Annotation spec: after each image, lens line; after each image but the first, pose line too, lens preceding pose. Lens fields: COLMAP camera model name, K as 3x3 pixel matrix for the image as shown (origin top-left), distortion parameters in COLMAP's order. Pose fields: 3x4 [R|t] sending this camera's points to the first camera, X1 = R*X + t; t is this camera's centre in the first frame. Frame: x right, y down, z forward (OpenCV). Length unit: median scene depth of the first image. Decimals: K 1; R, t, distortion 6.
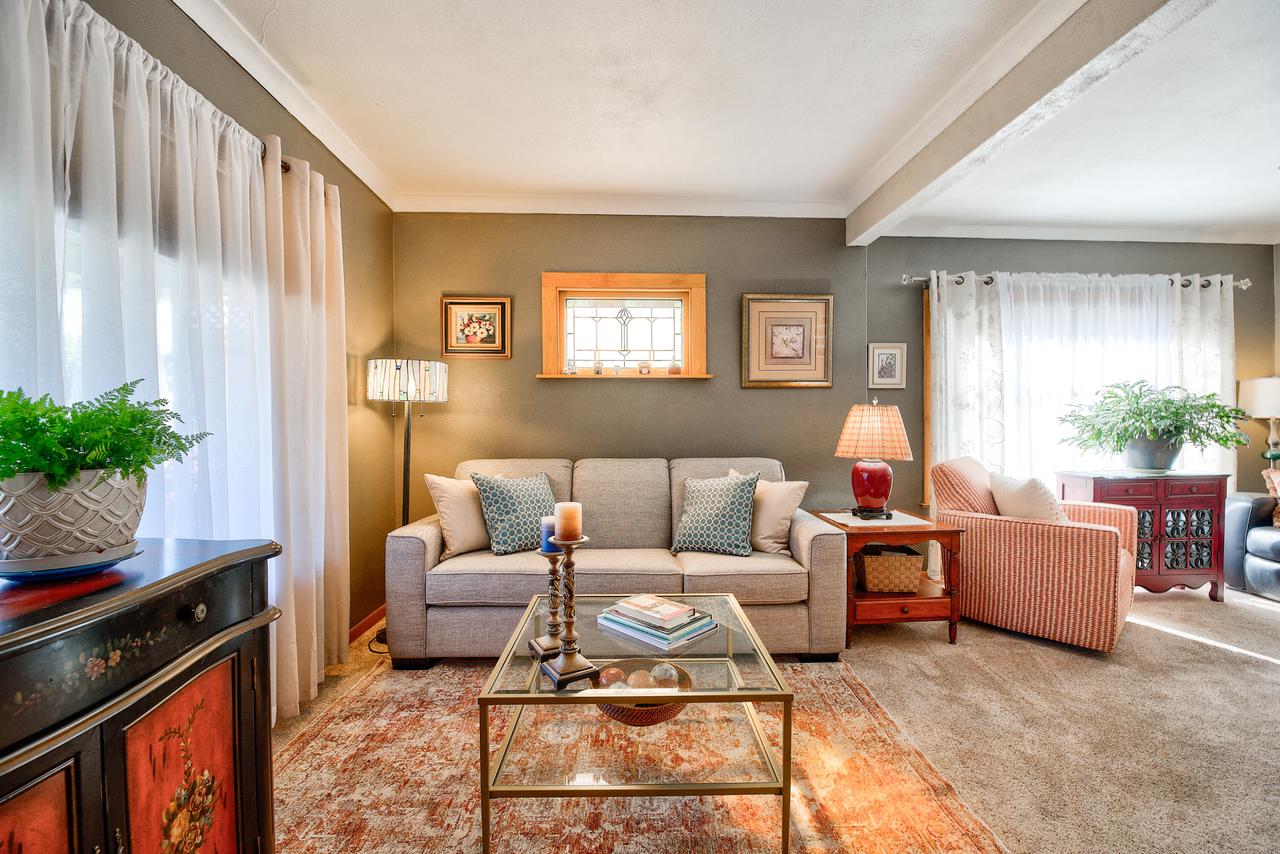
lens RADIAL K [[527.5, 0, 647.6], [0, 527.5, 431.9], [0, 0, 1]] dist [-0.011823, -0.000893]
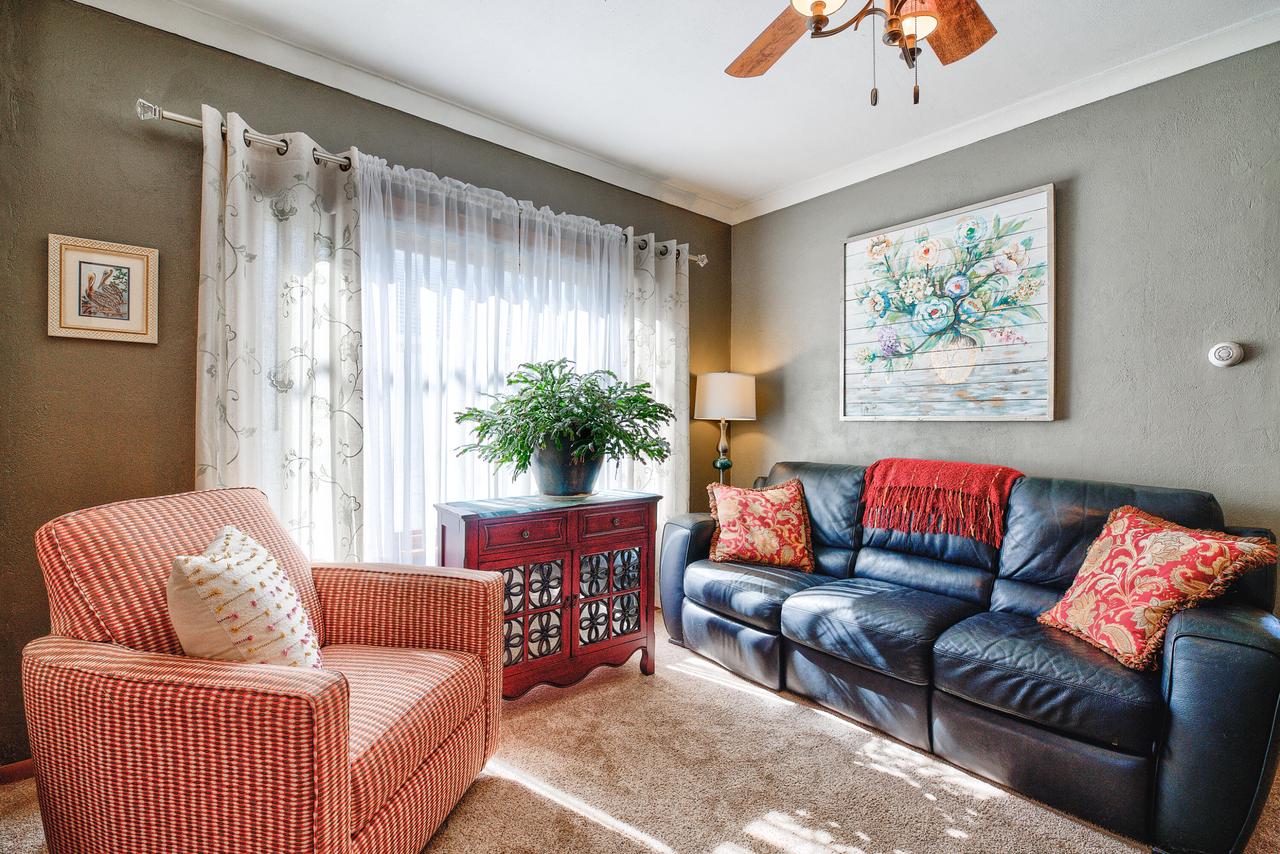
lens RADIAL K [[558.8, 0, 636.1], [0, 558.8, 423.4], [0, 0, 1]] dist [-0.001843, -0.000362]
pose [[0.811649, 0.016252, 0.583919, 0.587874], [-0.009037, 0.999843, -0.015267, -0.006811], [-0.584075, 0.007114, 0.811668, 0.356236]]
